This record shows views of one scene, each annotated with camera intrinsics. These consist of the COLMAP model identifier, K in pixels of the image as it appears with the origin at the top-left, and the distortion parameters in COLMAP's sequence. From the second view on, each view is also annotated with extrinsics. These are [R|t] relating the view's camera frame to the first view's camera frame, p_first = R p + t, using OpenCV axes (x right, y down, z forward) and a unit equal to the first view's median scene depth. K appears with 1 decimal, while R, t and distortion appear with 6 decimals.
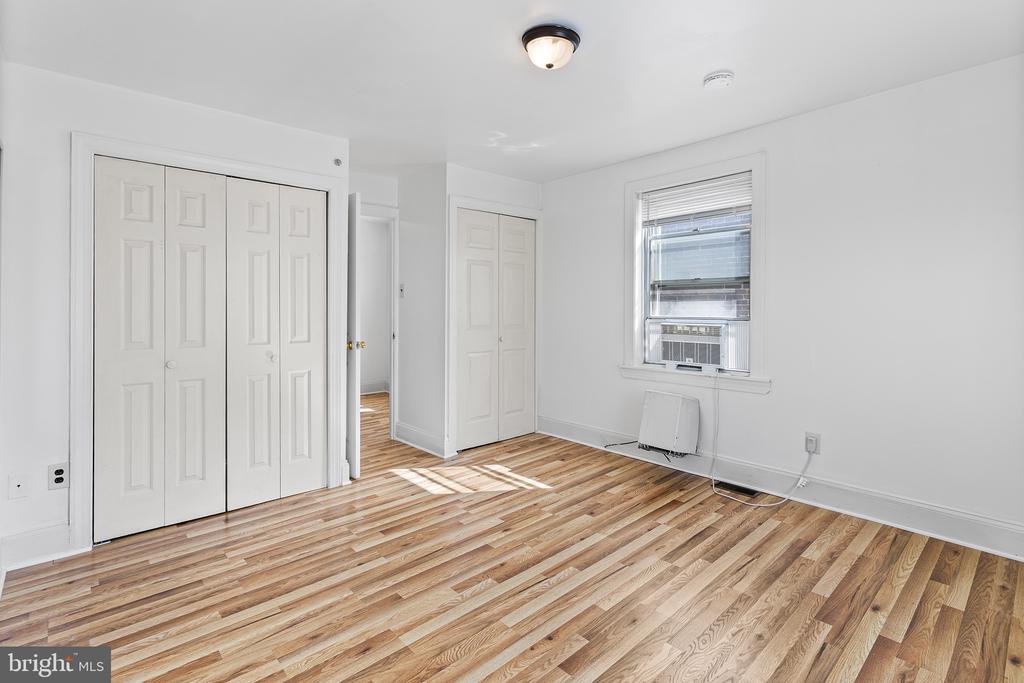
lens RADIAL K [[484.1, 0, 510.1], [0, 484.1, 325.5], [0, 0, 1]] dist [0.000408, 0.000294]
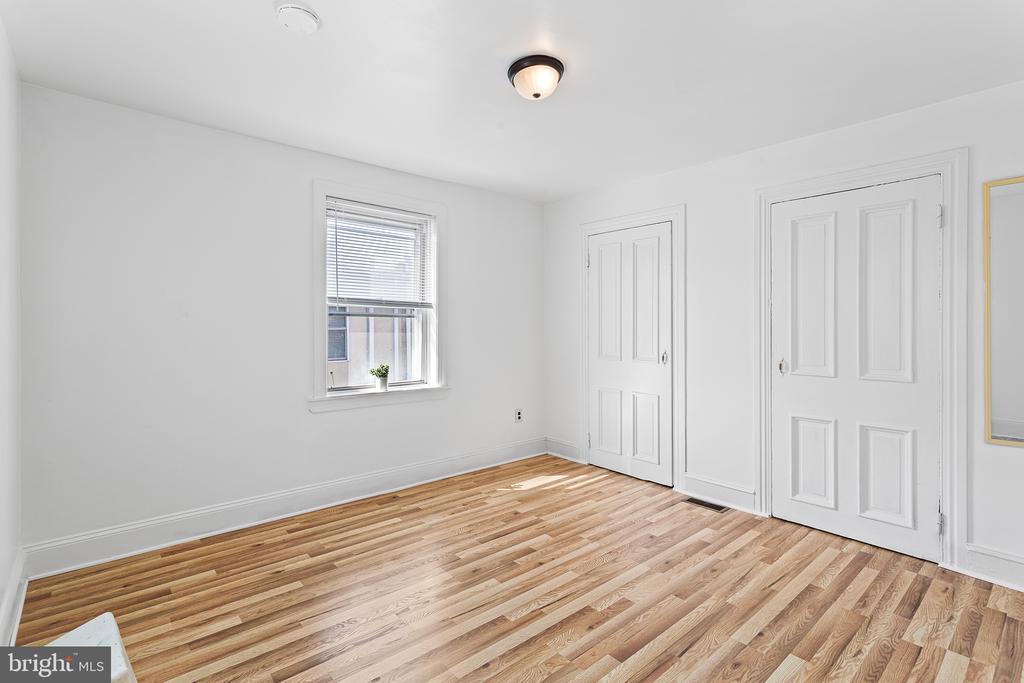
lens RADIAL K [[484.1, 0, 510.1], [0, 484.1, 325.5], [0, 0, 1]] dist [0.000408, 0.000294]
pose [[-0.999789, 0.005581, 0.019793, 0.119926], [0.006450, 0.999006, 0.044116, -0.093461], [-0.019528, 0.044234, -0.998830, 2.043265]]
